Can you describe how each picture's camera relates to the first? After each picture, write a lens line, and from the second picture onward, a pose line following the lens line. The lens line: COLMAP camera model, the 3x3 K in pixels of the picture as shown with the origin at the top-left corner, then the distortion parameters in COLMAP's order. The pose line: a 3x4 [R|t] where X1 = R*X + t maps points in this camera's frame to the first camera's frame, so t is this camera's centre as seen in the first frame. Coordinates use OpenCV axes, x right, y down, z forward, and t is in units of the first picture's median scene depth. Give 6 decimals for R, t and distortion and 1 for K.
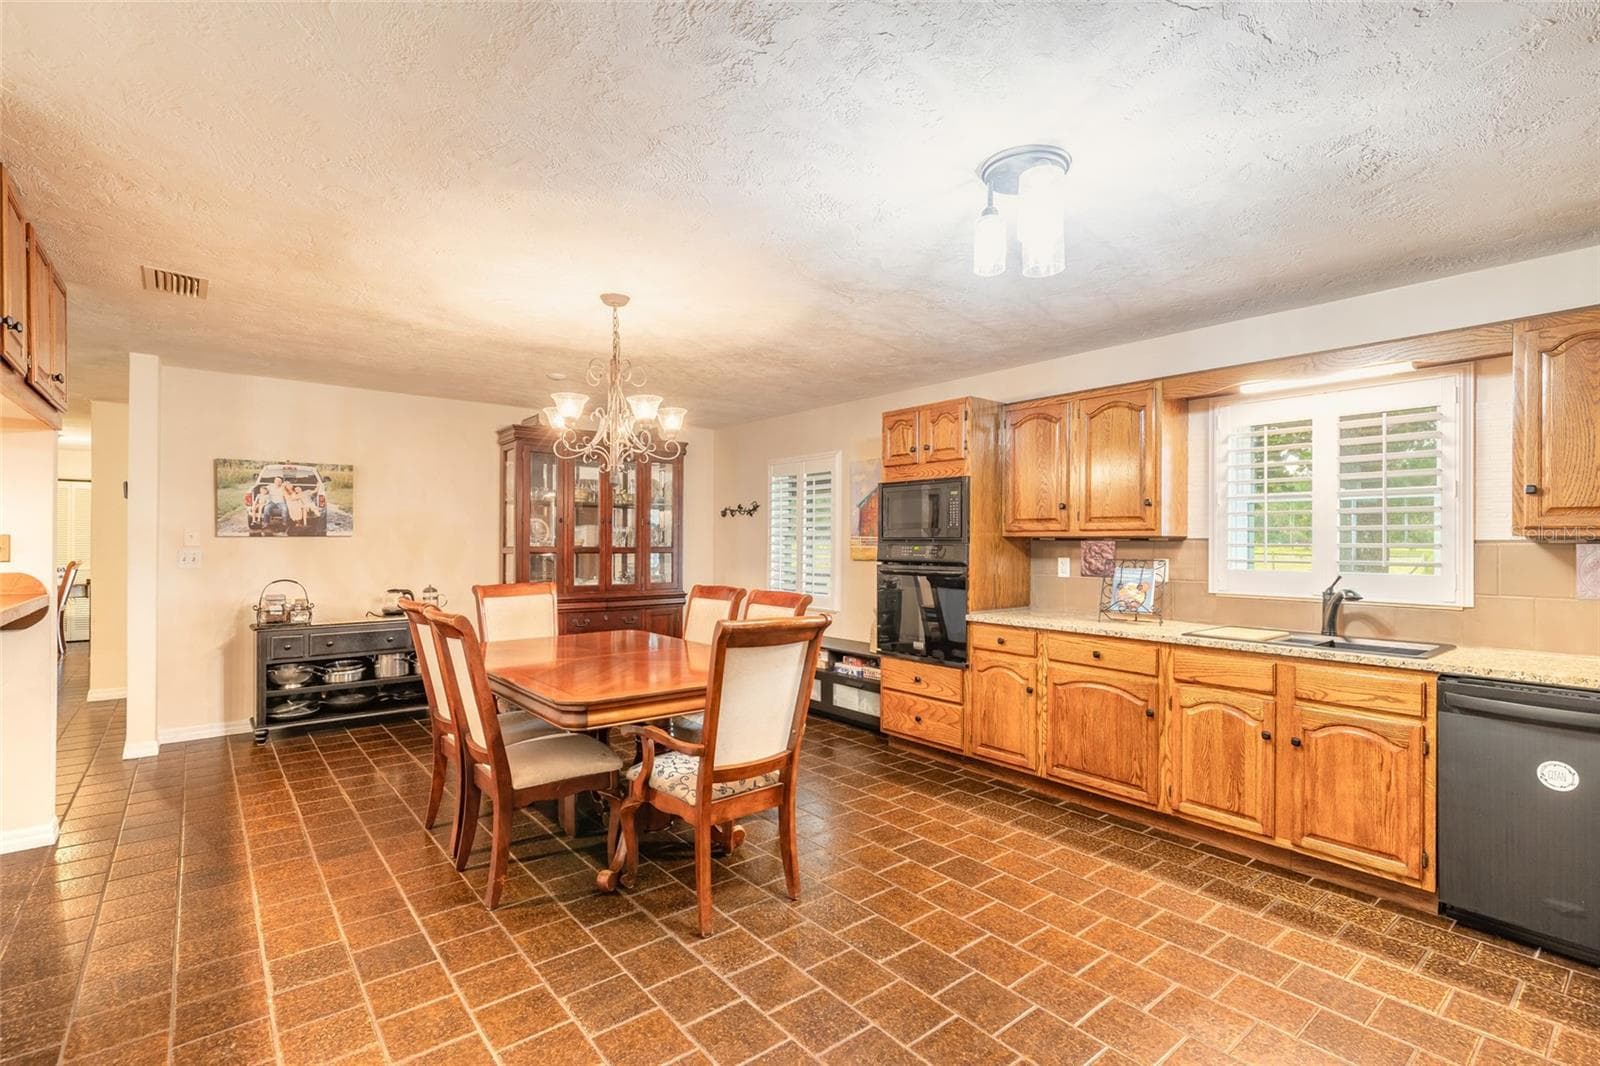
lens RADIAL K [[724.0, 0, 797.5], [0, 724.0, 538.0], [0, 0, 1]] dist [0.012276, -0.003970]
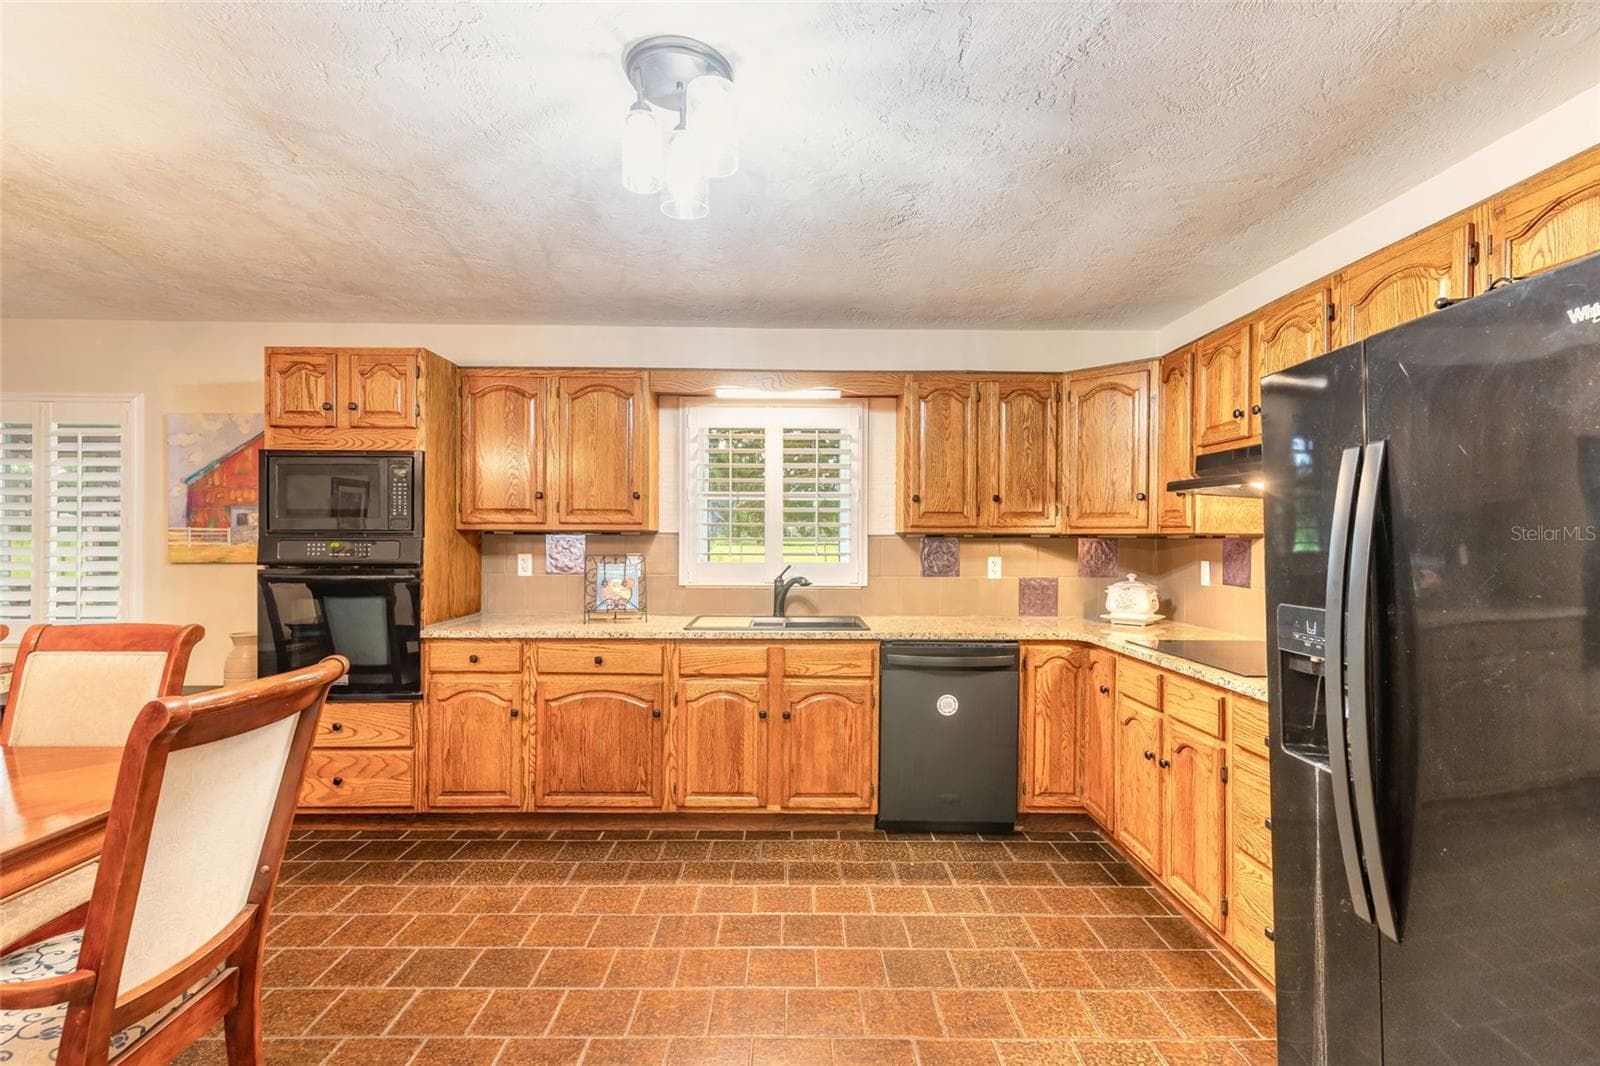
lens RADIAL K [[730.4, 0, 795.8], [0, 730.4, 537.5], [0, 0, 1]] dist [0.007903, -0.000869]
pose [[0.625184, -0.001409, 0.780476, -0.154116], [-0.004995, 0.999971, 0.005806, 0.000437], [-0.780461, -0.007529, 0.625159, 0.245958]]
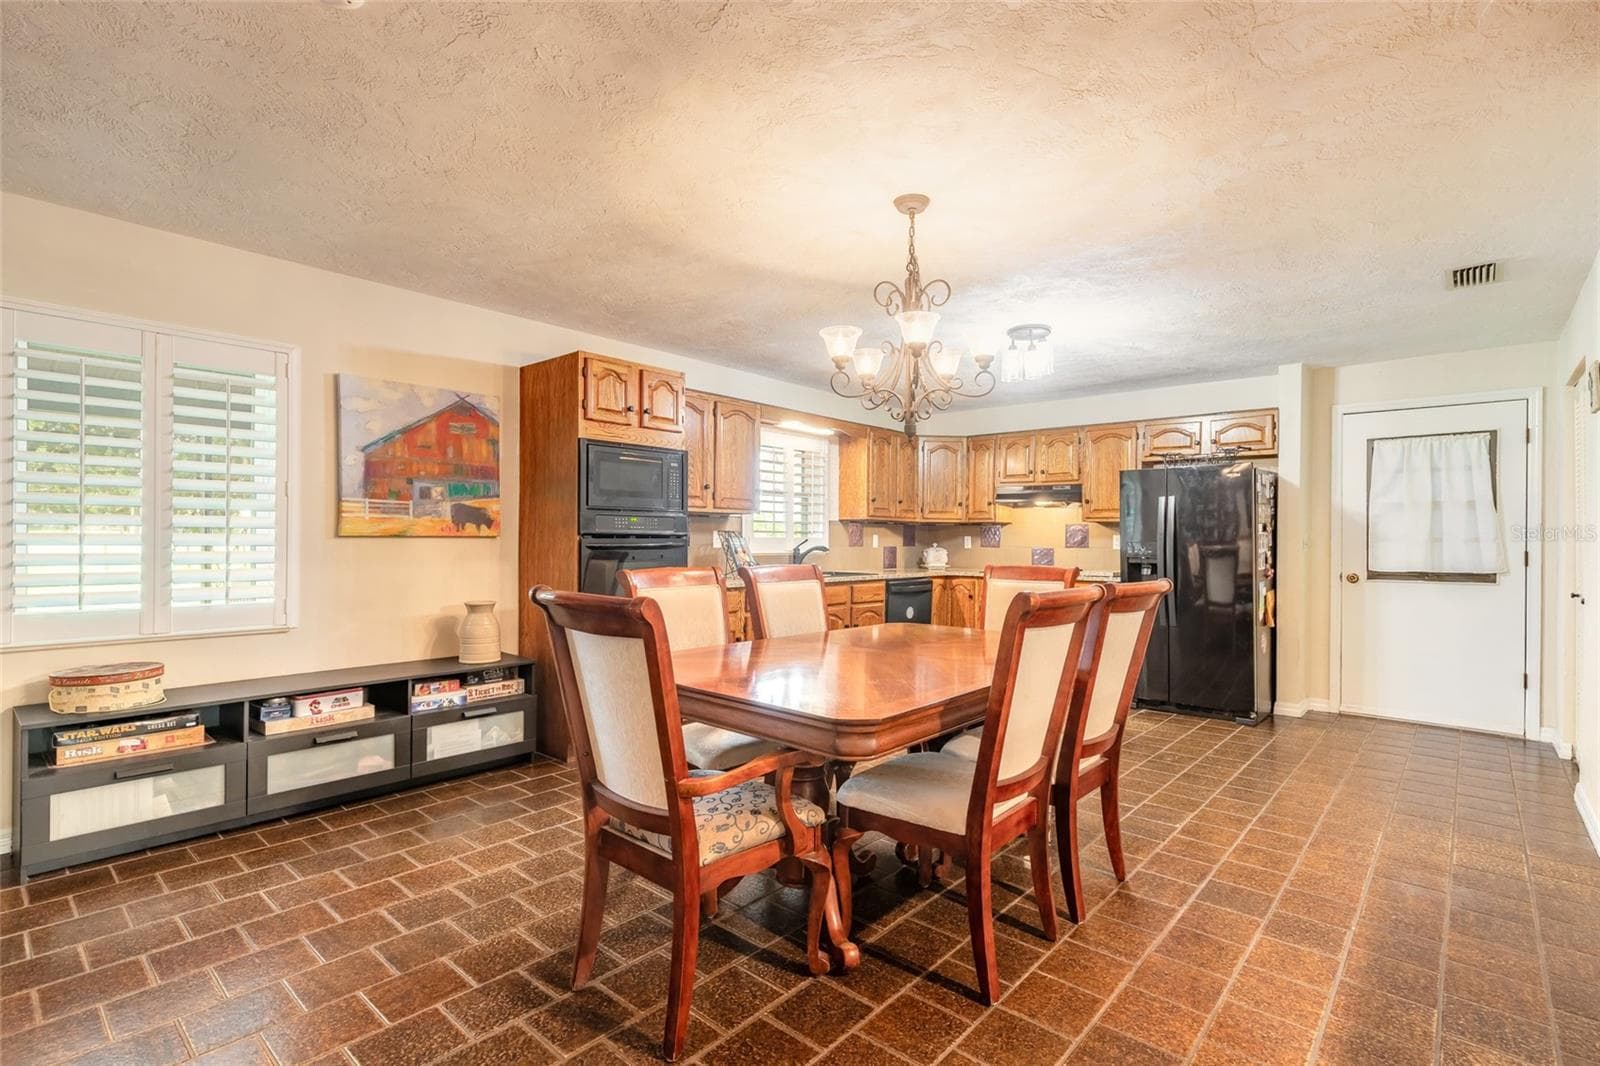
lens RADIAL K [[749.9, 0, 800.0], [0, 749.9, 533.0], [0, 0, 1]] dist [-0.001400, -0.023107]
pose [[-0.155962, 0.001018, 0.987763, -1.039145], [-0.015079, 0.999880, -0.003412, 0.040917], [-0.987648, -0.015426, -0.155928, 1.234921]]
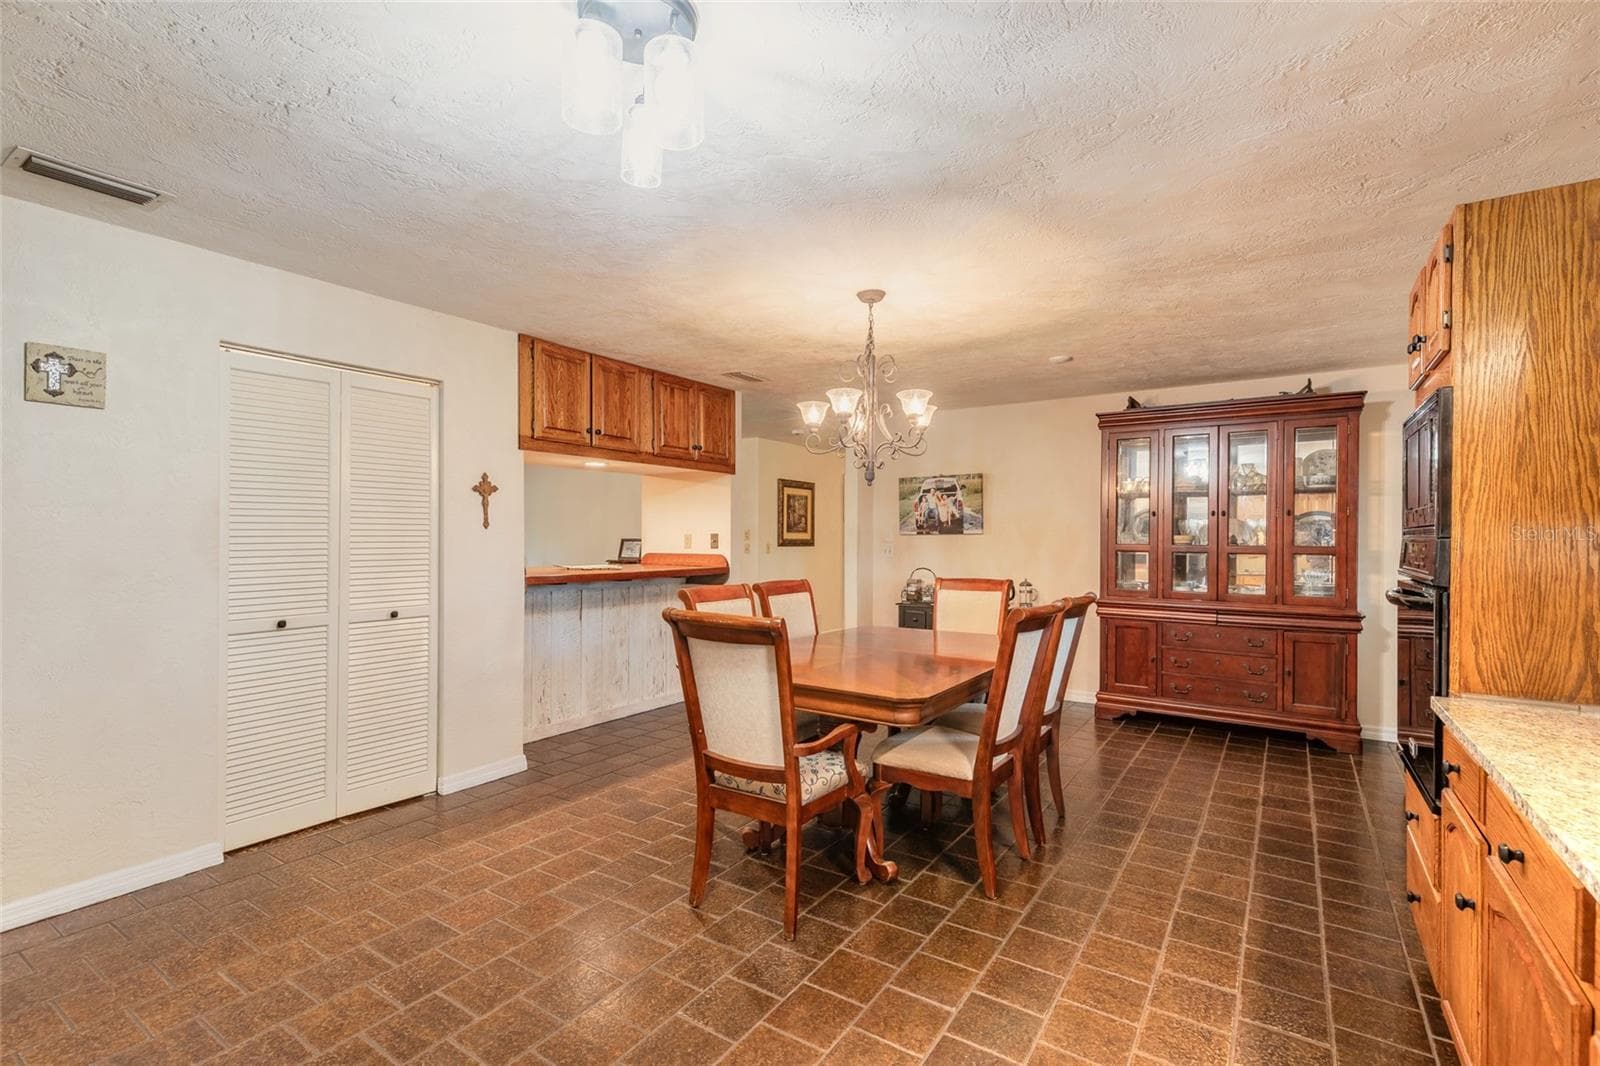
lens RADIAL K [[730.4, 0, 795.8], [0, 730.4, 537.5], [0, 0, 1]] dist [0.007903, -0.000869]
pose [[0.292759, -0.003132, -0.956181, 0.675191], [0.002392, 0.999994, -0.002543, 0.008851], [0.956183, -0.001543, 0.292765, 0.592608]]
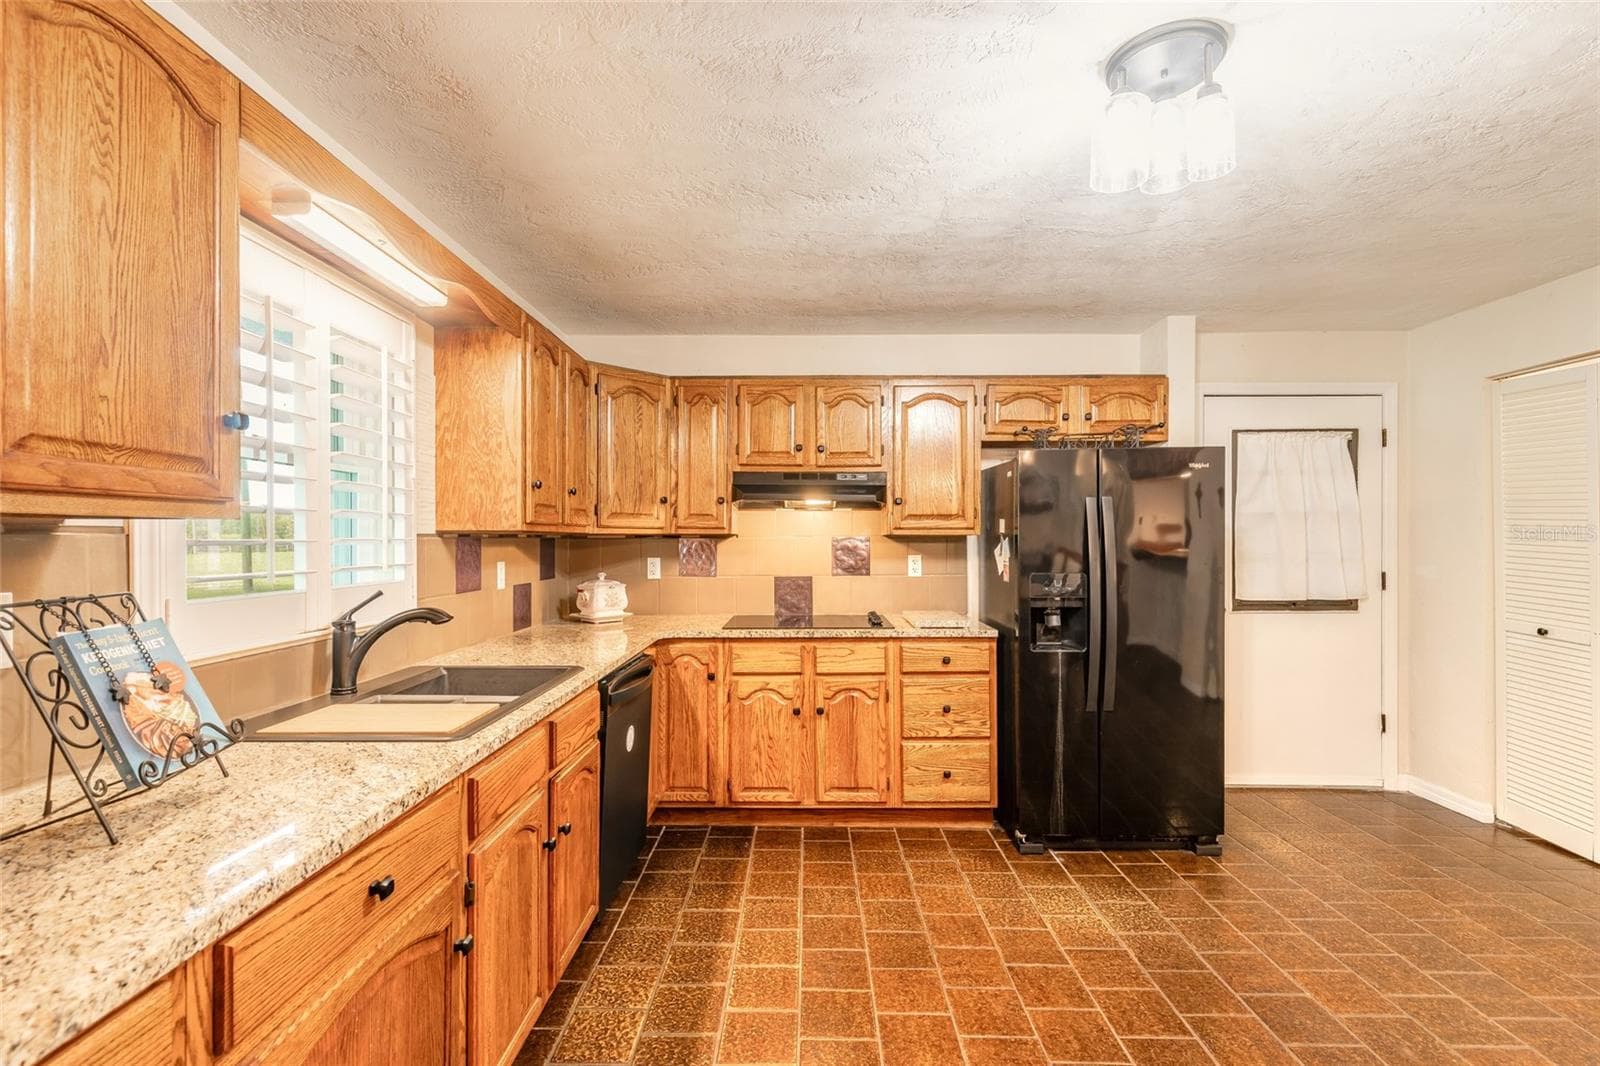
lens RADIAL K [[724.0, 0, 797.5], [0, 724.0, 538.0], [0, 0, 1]] dist [0.012276, -0.003970]
pose [[-0.767230, -0.004552, 0.641356, 0.067765], [-0.007633, 0.999969, -0.002034, 0.004728], [-0.641327, -0.006457, -0.767241, 1.178477]]
